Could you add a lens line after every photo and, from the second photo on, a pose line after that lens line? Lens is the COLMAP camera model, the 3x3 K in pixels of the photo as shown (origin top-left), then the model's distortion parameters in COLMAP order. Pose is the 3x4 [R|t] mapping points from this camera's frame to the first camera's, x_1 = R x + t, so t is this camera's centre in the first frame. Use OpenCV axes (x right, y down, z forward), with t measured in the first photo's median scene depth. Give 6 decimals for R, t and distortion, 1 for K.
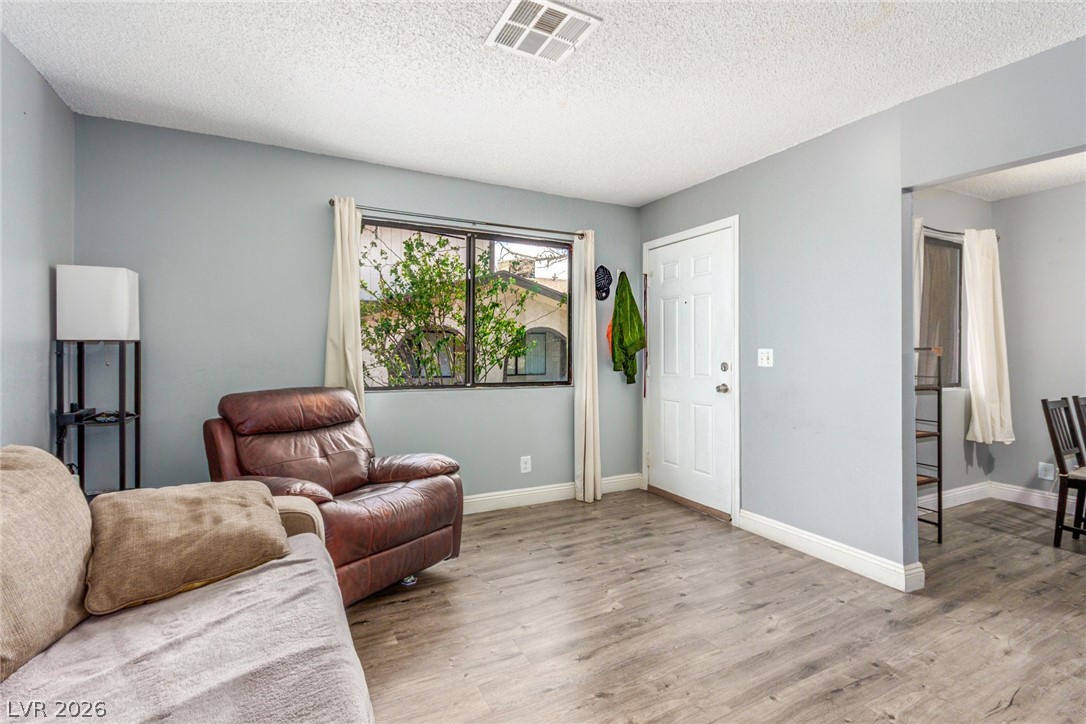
lens RADIAL K [[524.5, 0, 544.9], [0, 524.5, 358.7], [0, 0, 1]] dist [0.000845, 0.000488]
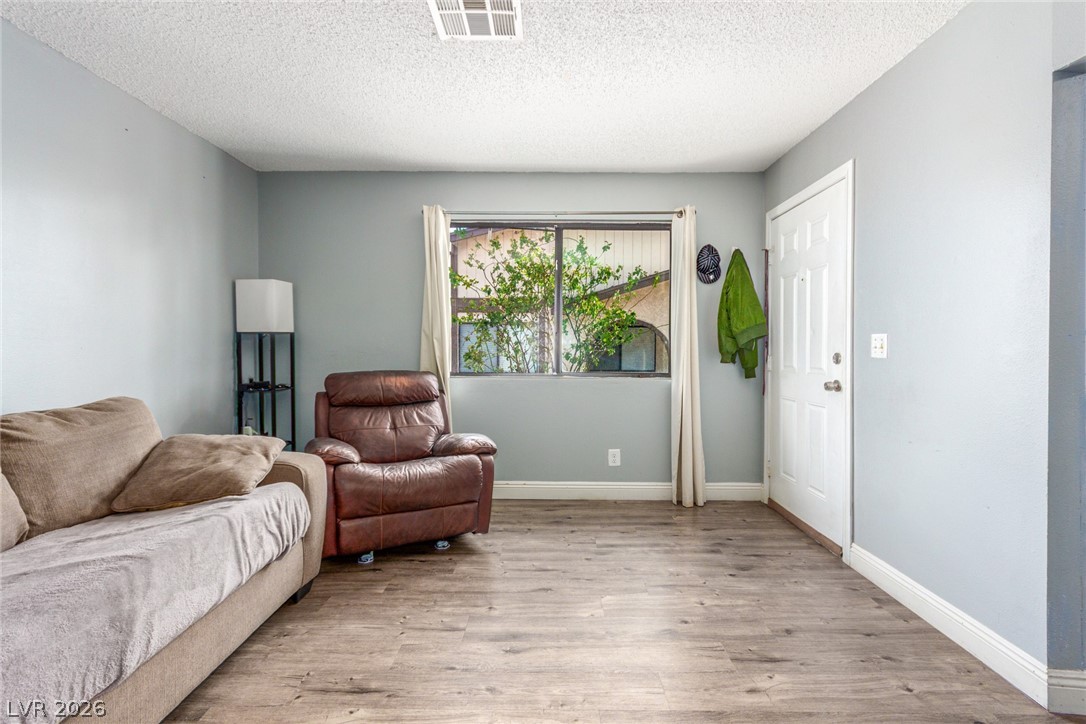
lens RADIAL K [[507.7, 0, 517.9], [0, 507.7, 362.6], [0, 0, 1]] dist [0.003467, -0.000737]
pose [[0.874580, 0.014864, -0.484653, 0.318173], [-0.007700, 0.999830, 0.016769, 0.013685], [0.484820, -0.010934, 0.874546, 0.115346]]
